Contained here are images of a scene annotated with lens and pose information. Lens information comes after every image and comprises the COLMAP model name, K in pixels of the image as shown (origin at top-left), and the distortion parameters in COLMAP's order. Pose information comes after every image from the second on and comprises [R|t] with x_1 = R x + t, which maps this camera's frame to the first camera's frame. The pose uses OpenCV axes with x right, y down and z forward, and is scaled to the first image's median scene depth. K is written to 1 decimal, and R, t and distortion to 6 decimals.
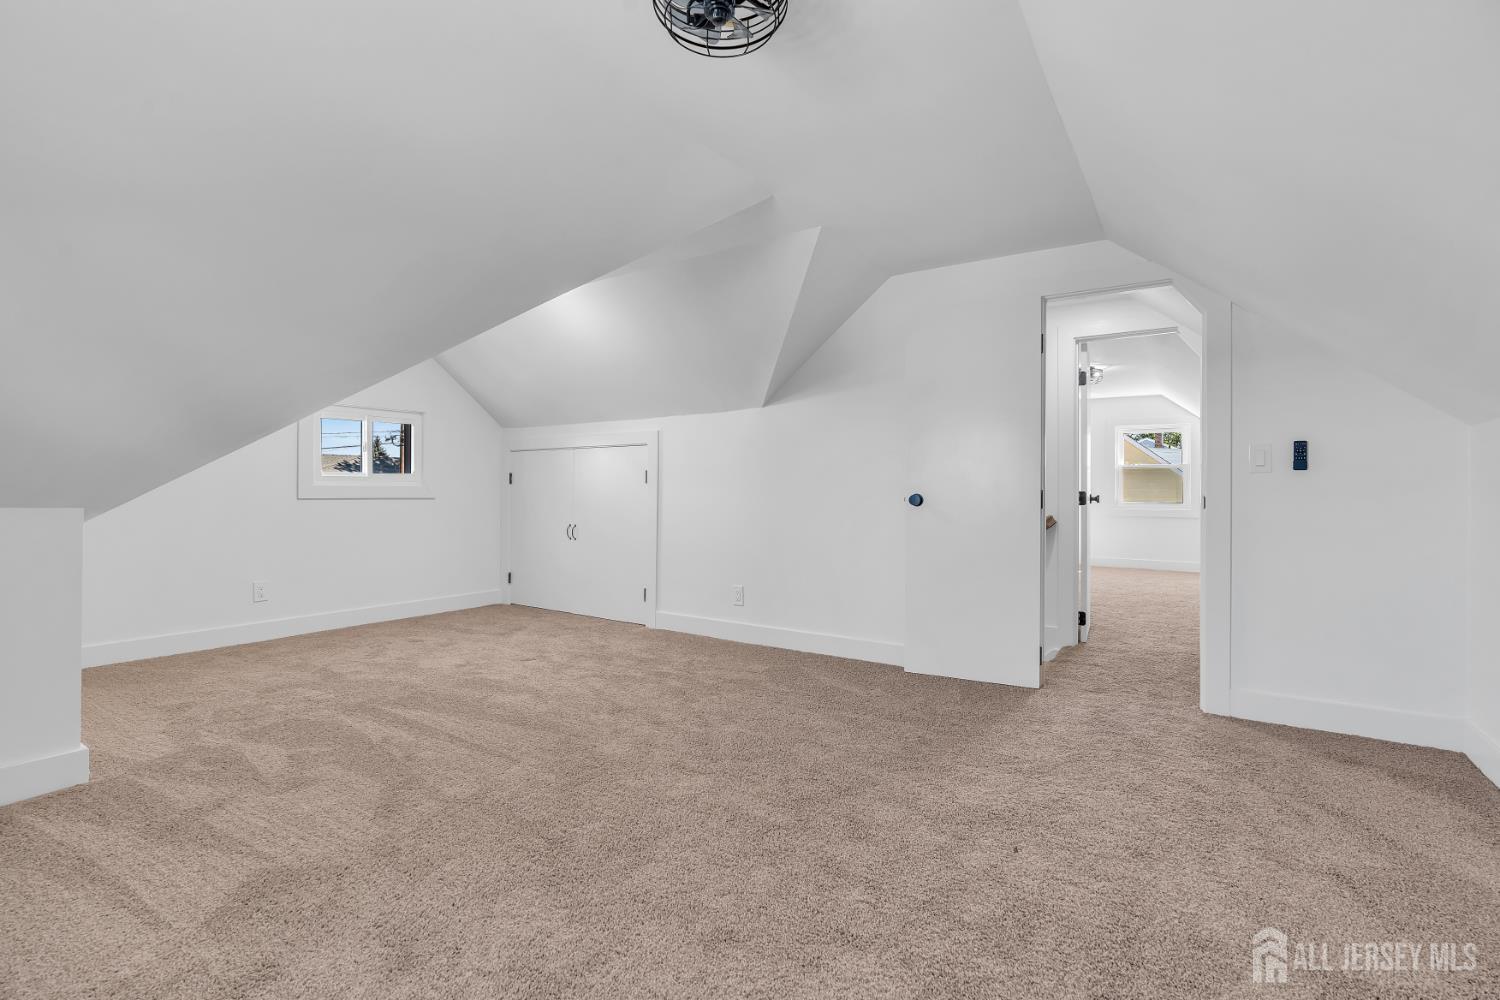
lens RADIAL K [[676.7, 0, 750.0], [0, 676.7, 500.0], [0, 0, 1]] dist [-0.014074, 0.007028]
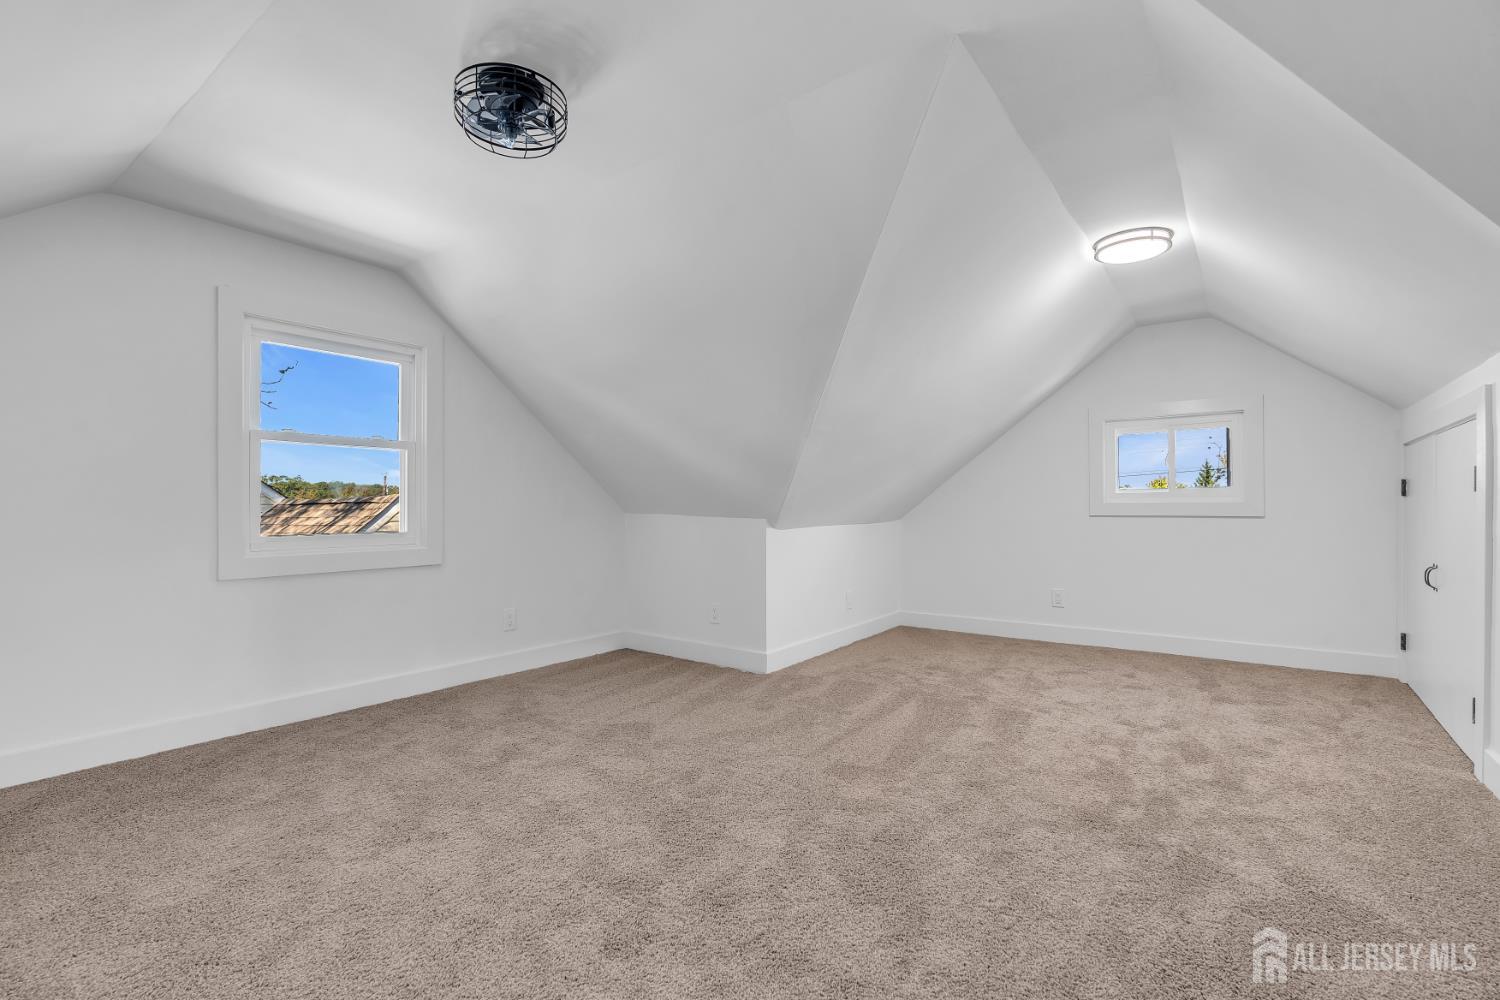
lens RADIAL K [[676.7, 0, 750.0], [0, 676.7, 500.0], [0, 0, 1]] dist [-0.014074, 0.007028]
pose [[-0.044876, -0.016013, -0.998864, 0.669051], [-0.007156, 0.999851, -0.015707, -0.011627], [0.998967, 0.006443, -0.044984, 0.832891]]
